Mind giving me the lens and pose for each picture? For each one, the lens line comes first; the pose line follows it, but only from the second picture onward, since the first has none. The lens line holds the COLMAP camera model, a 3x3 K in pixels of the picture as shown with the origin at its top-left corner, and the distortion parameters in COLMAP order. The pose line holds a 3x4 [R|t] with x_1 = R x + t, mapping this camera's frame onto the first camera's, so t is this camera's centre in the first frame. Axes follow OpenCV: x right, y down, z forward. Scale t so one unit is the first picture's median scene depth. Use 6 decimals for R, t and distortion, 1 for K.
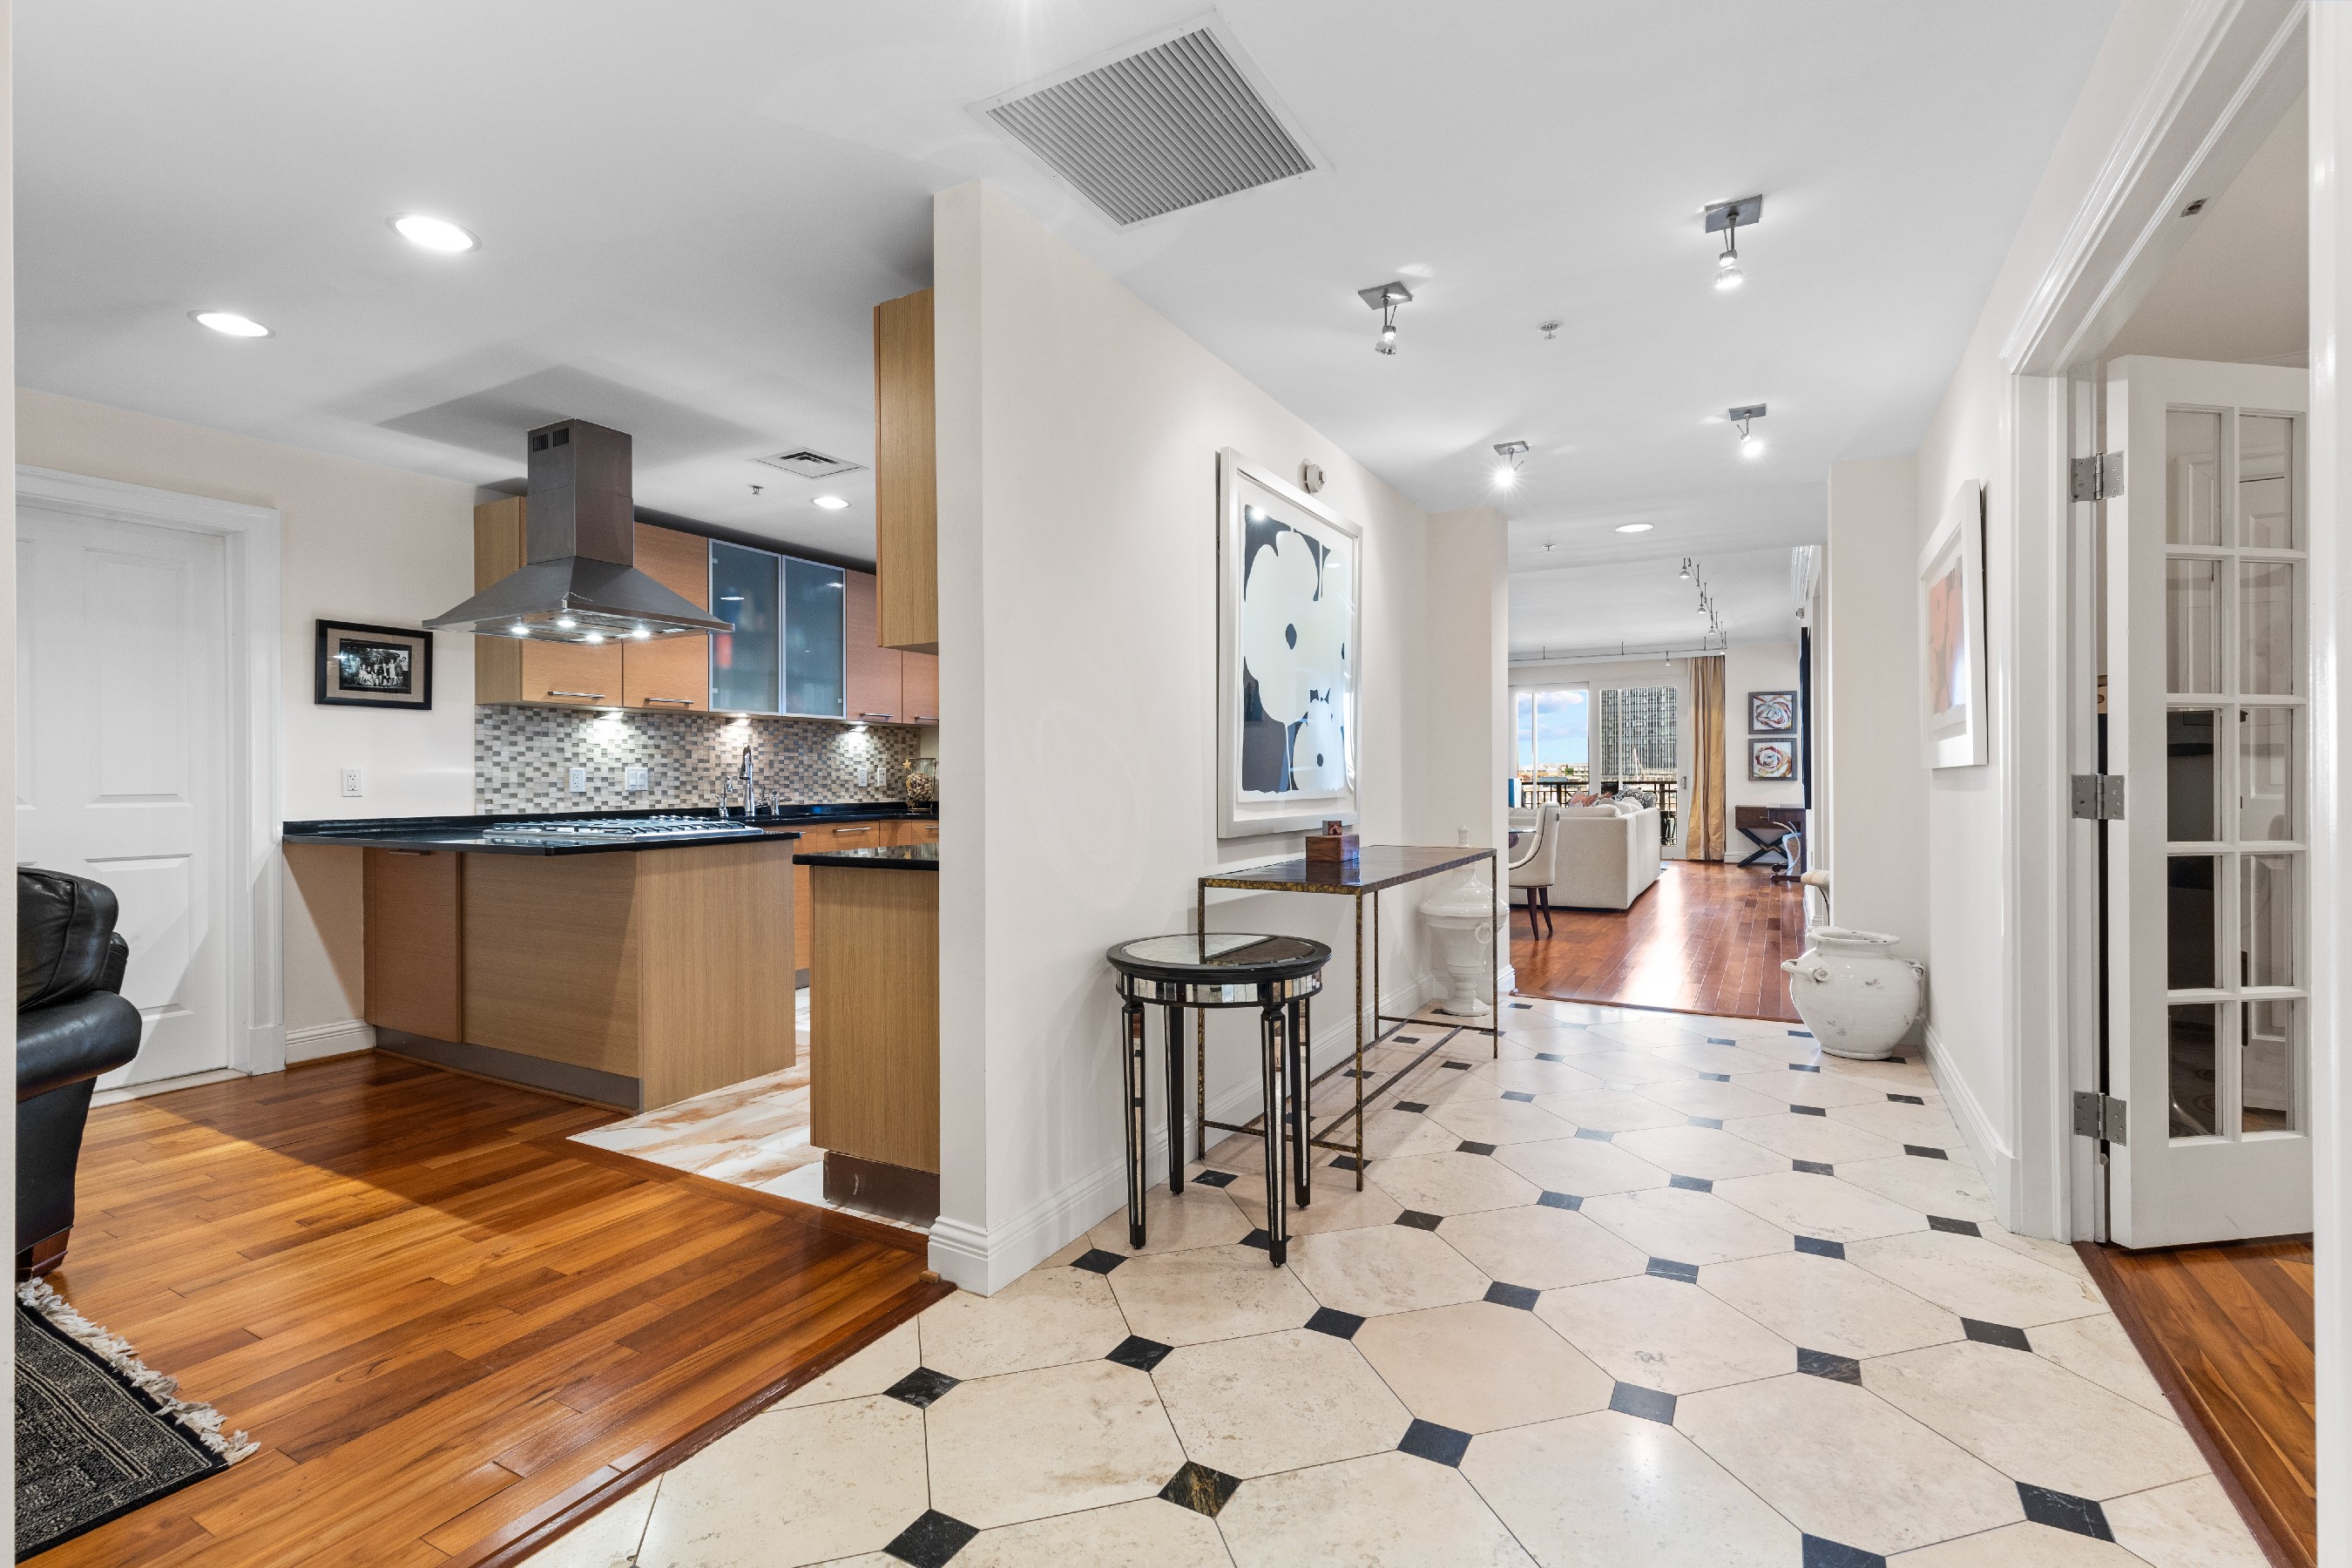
lens RADIAL K [[1069.2, 0, 1180.8], [0, 1069.2, 775.6], [0, 0, 1]] dist [0.008081, -0.001419]
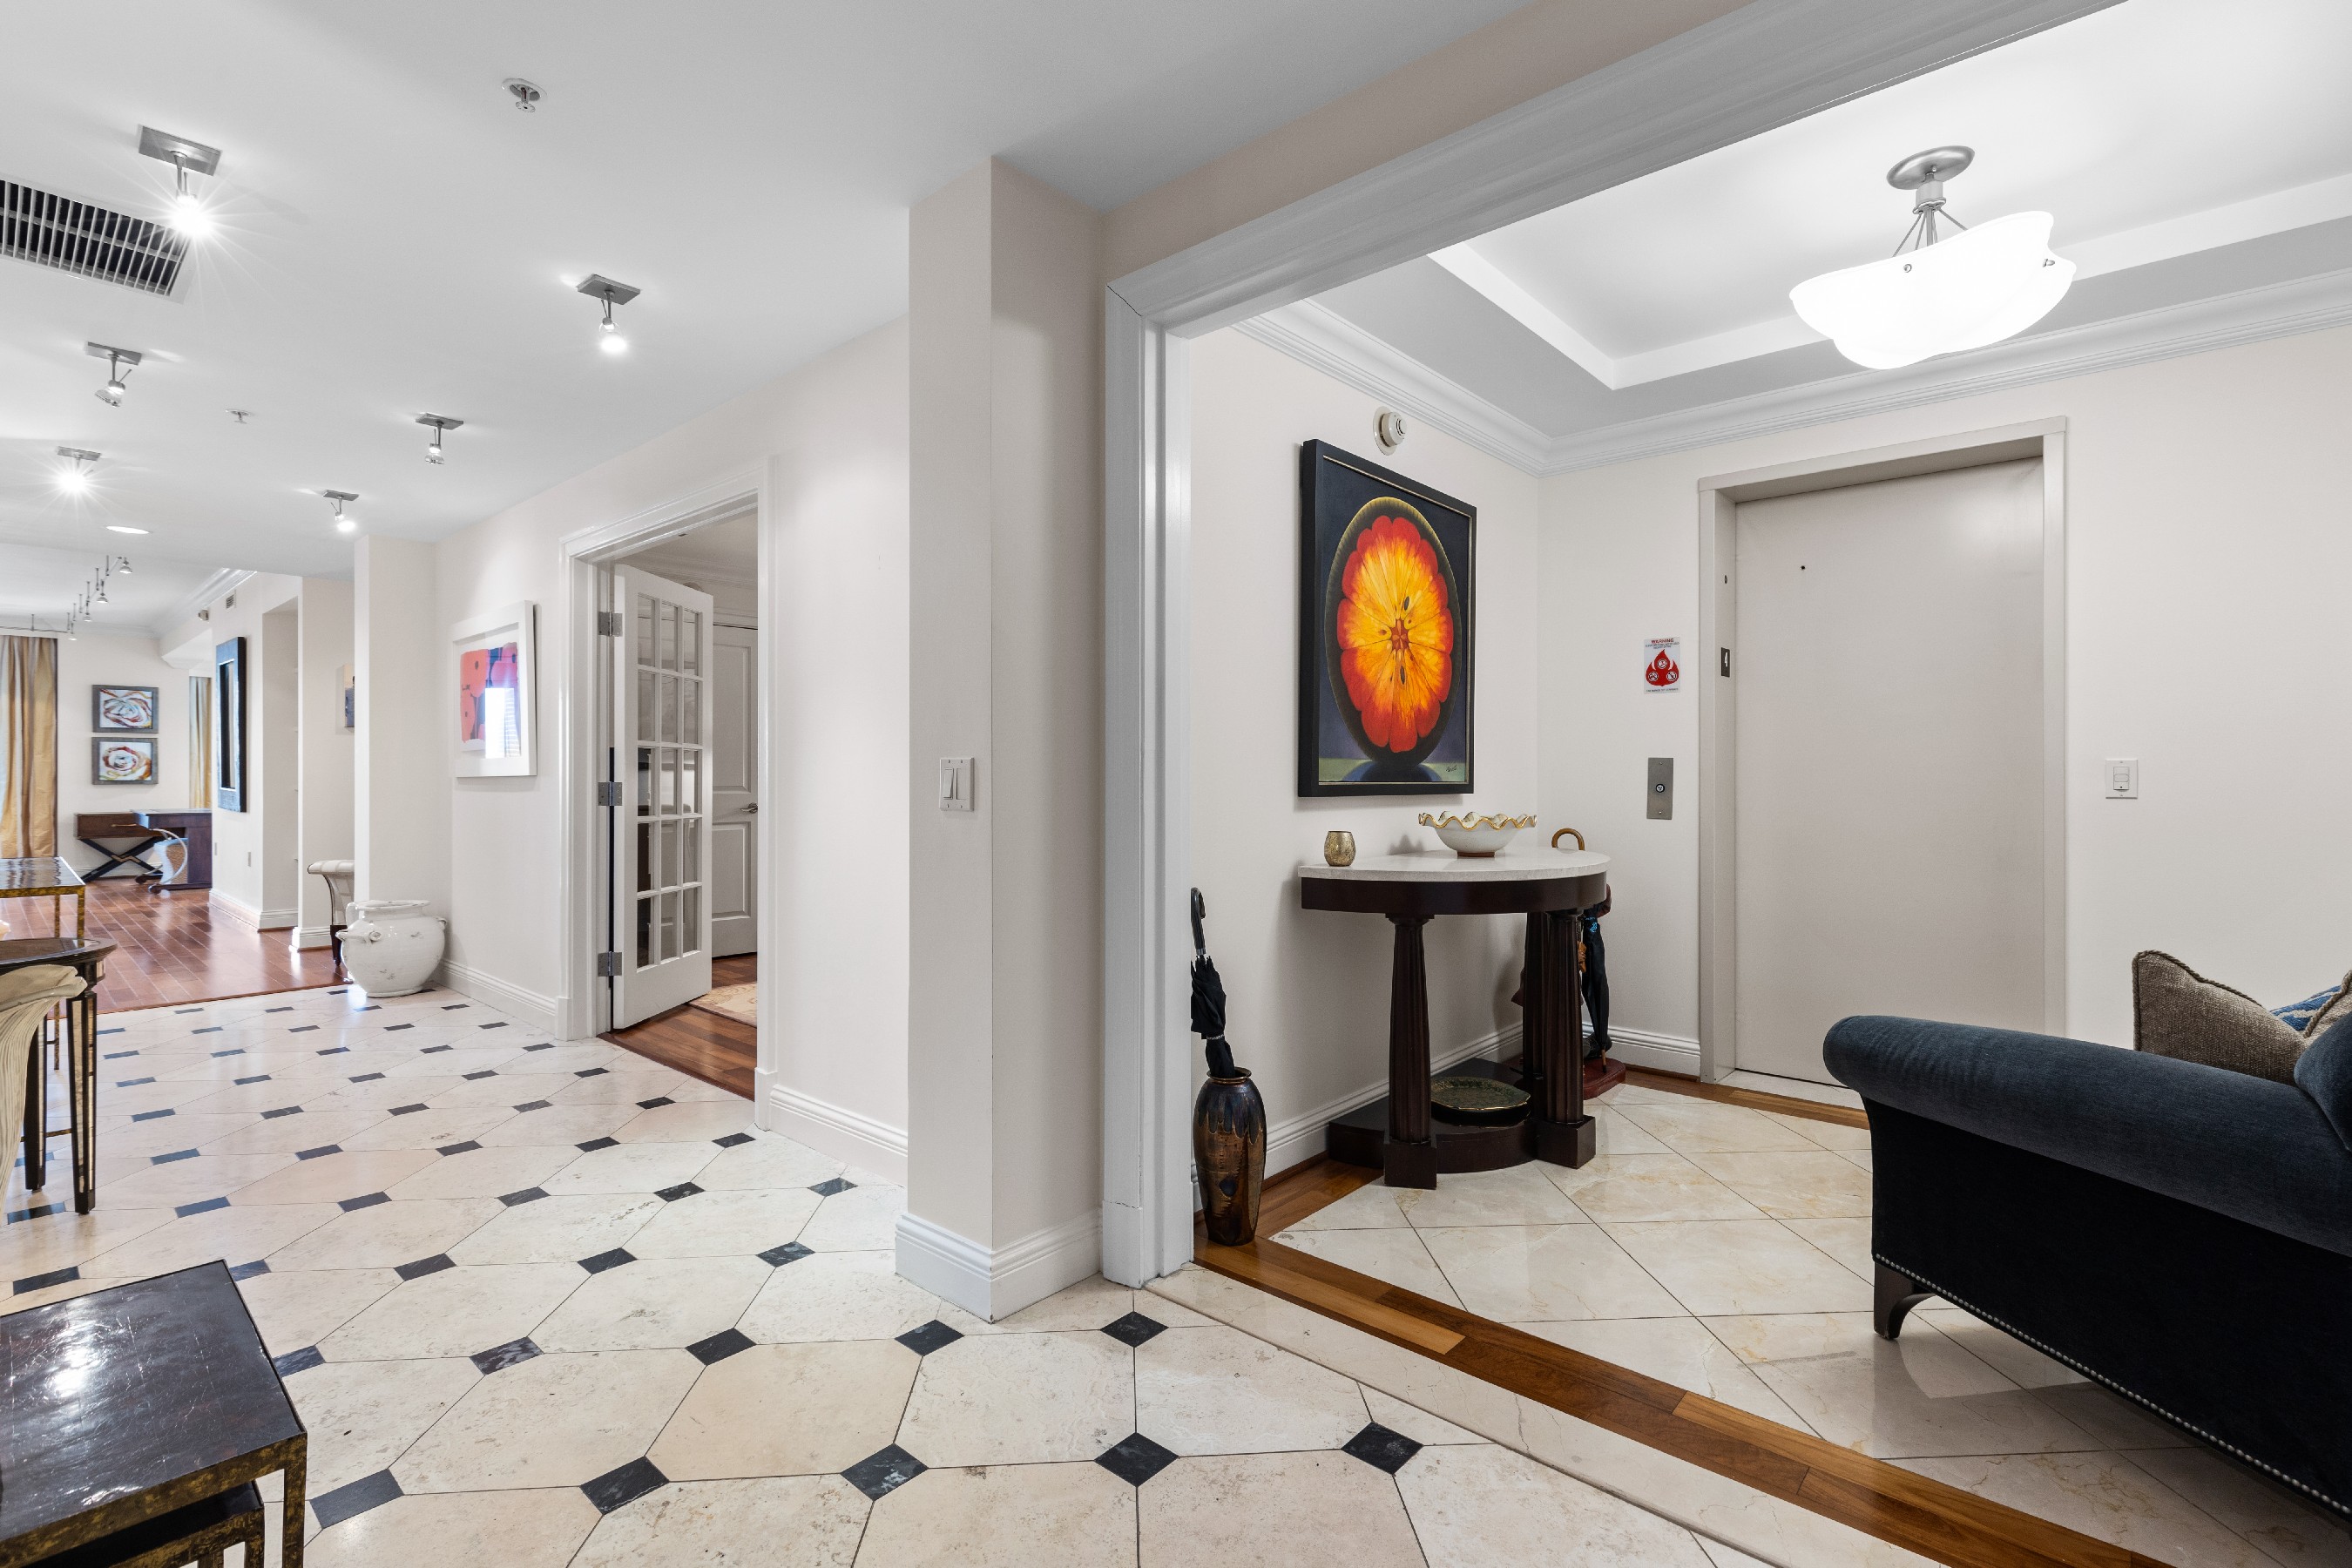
lens RADIAL K [[1069.2, 0, 1187.0], [0, 1069.2, 776.8], [0, 0, 1]] dist [0.008081, -0.001419]
pose [[0.212650, 0.003698, 0.977121, -0.367573], [-0.002662, 0.999991, -0.003205, -0.003273], [-0.977125, -0.001919, 0.212658, -0.184704]]
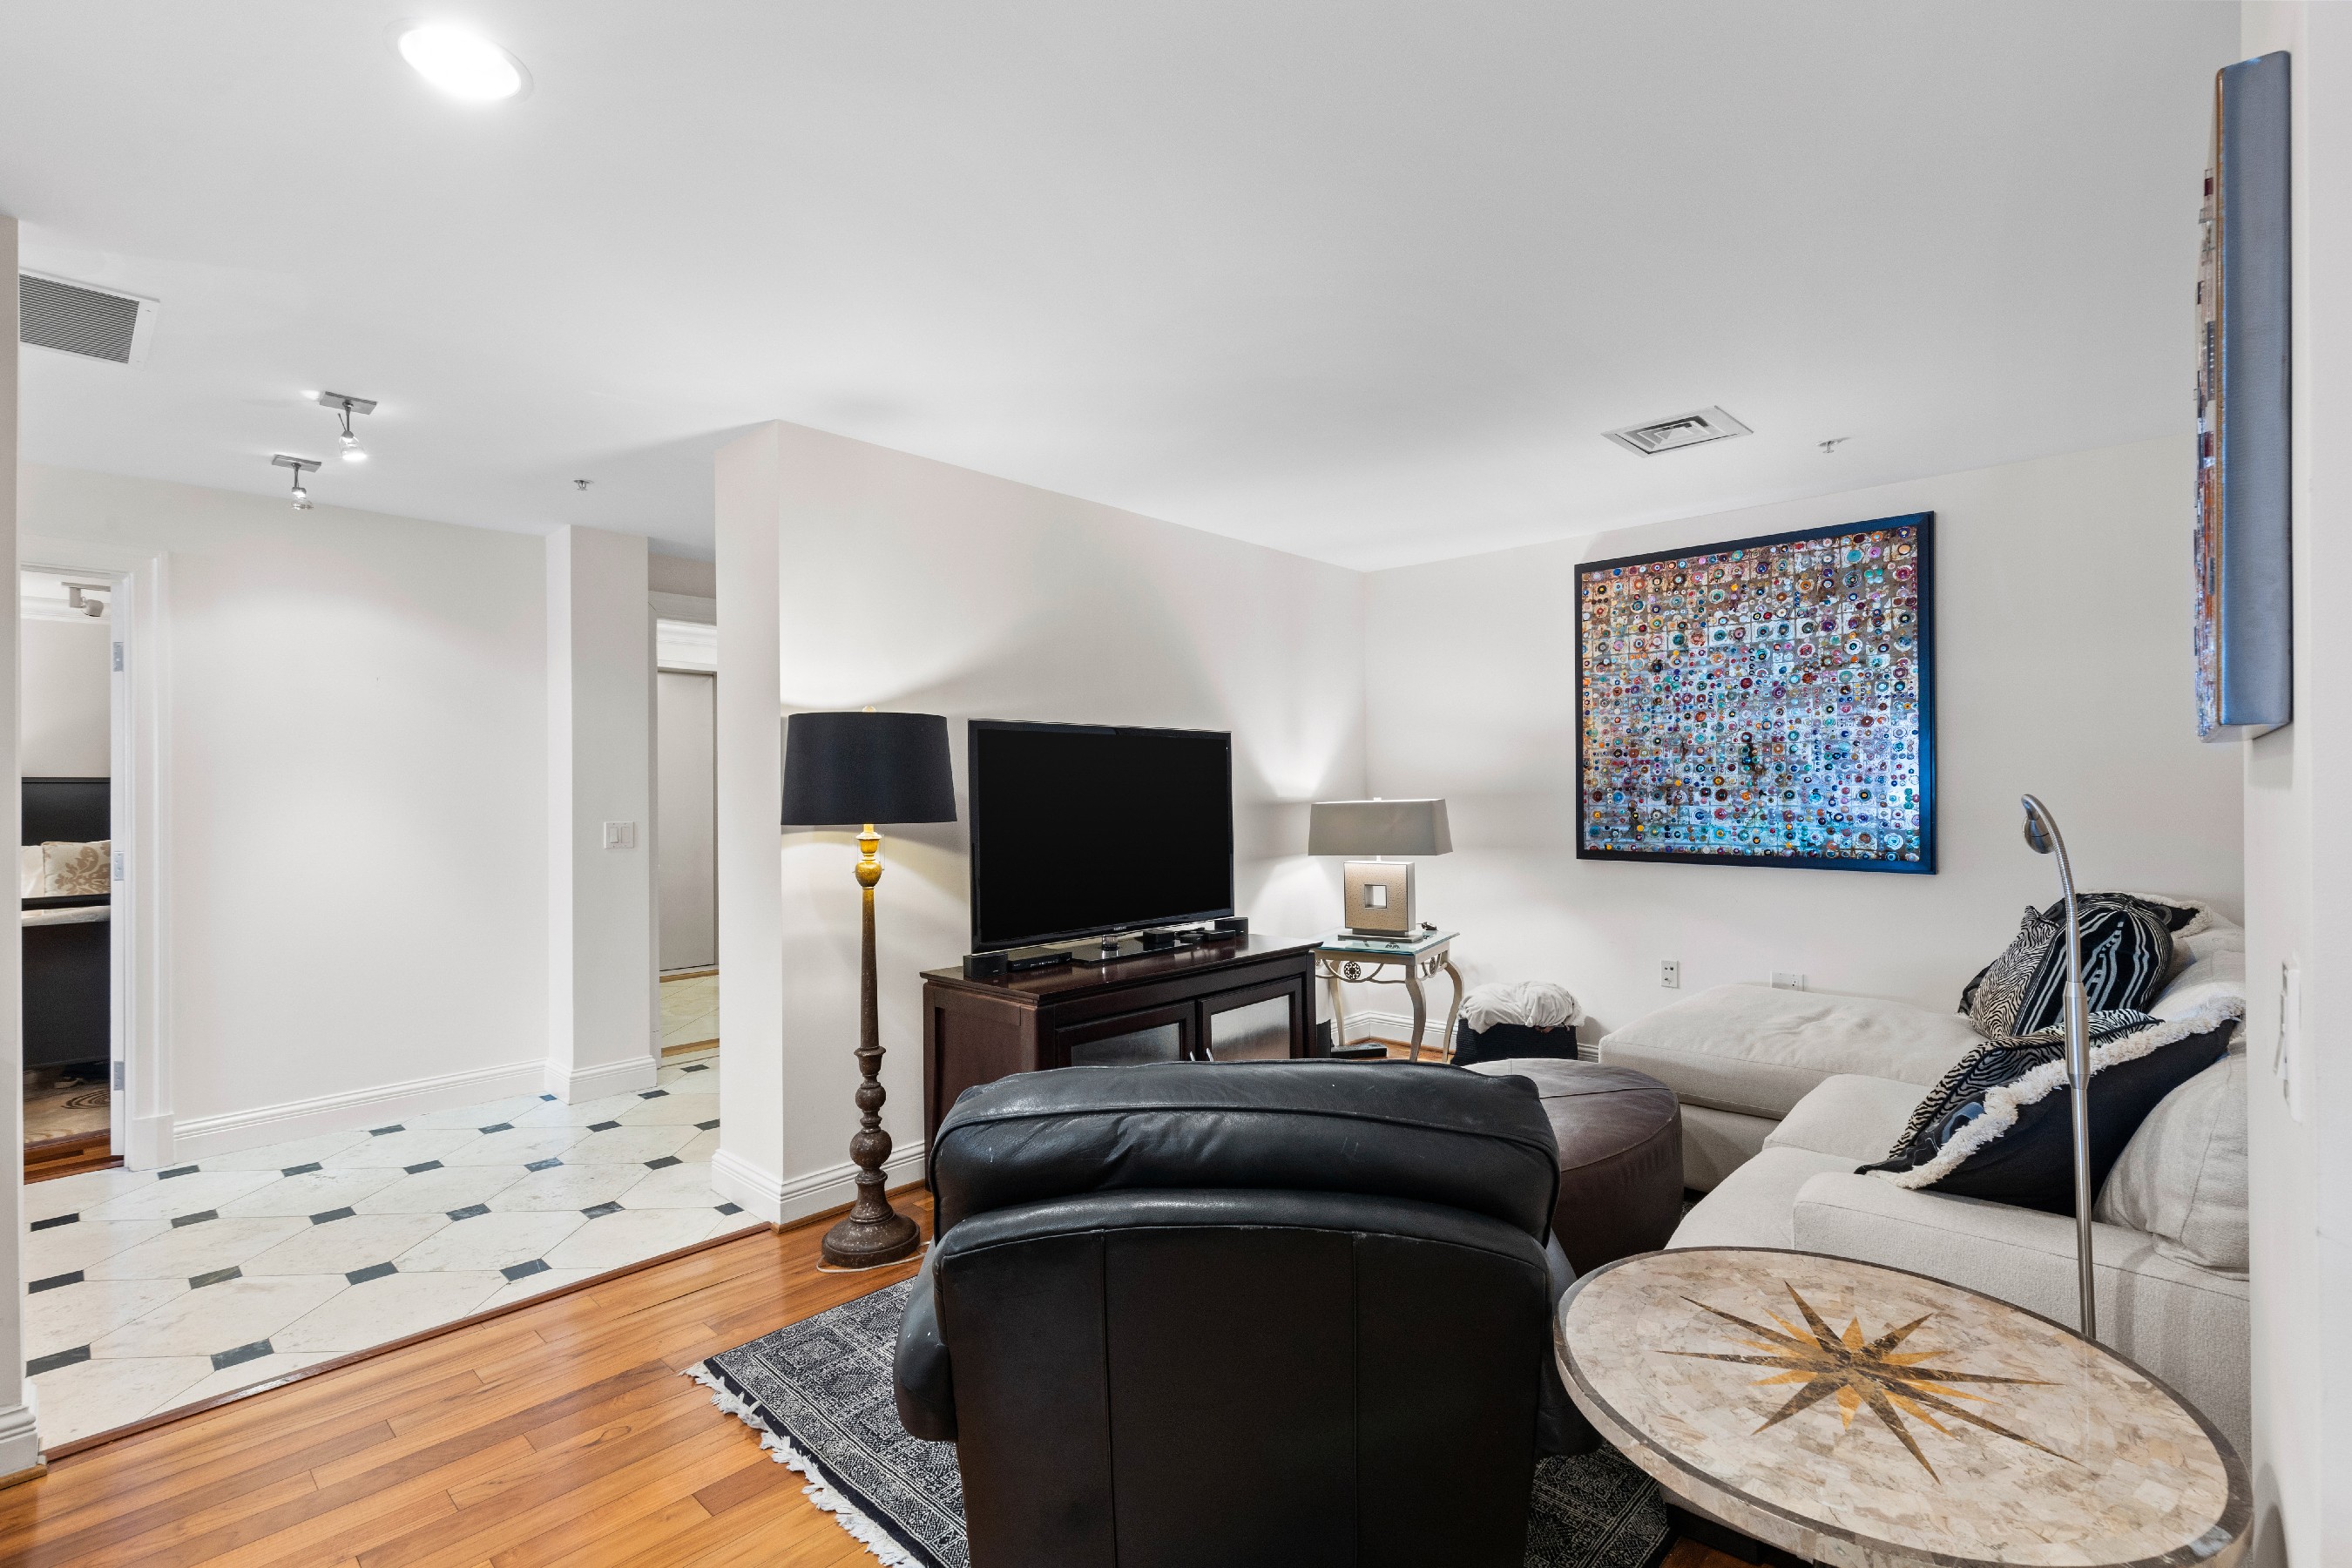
lens RADIAL K [[1069.2, 0, 1194.0], [0, 1069.2, 785.2], [0, 0, 1]] dist [0.008081, -0.001419]
pose [[-0.974048, 0.014158, 0.225897, -0.625859], [0.012986, 0.999893, -0.006674, -0.033288], [-0.225968, -0.003567, -0.974128, 0.757841]]
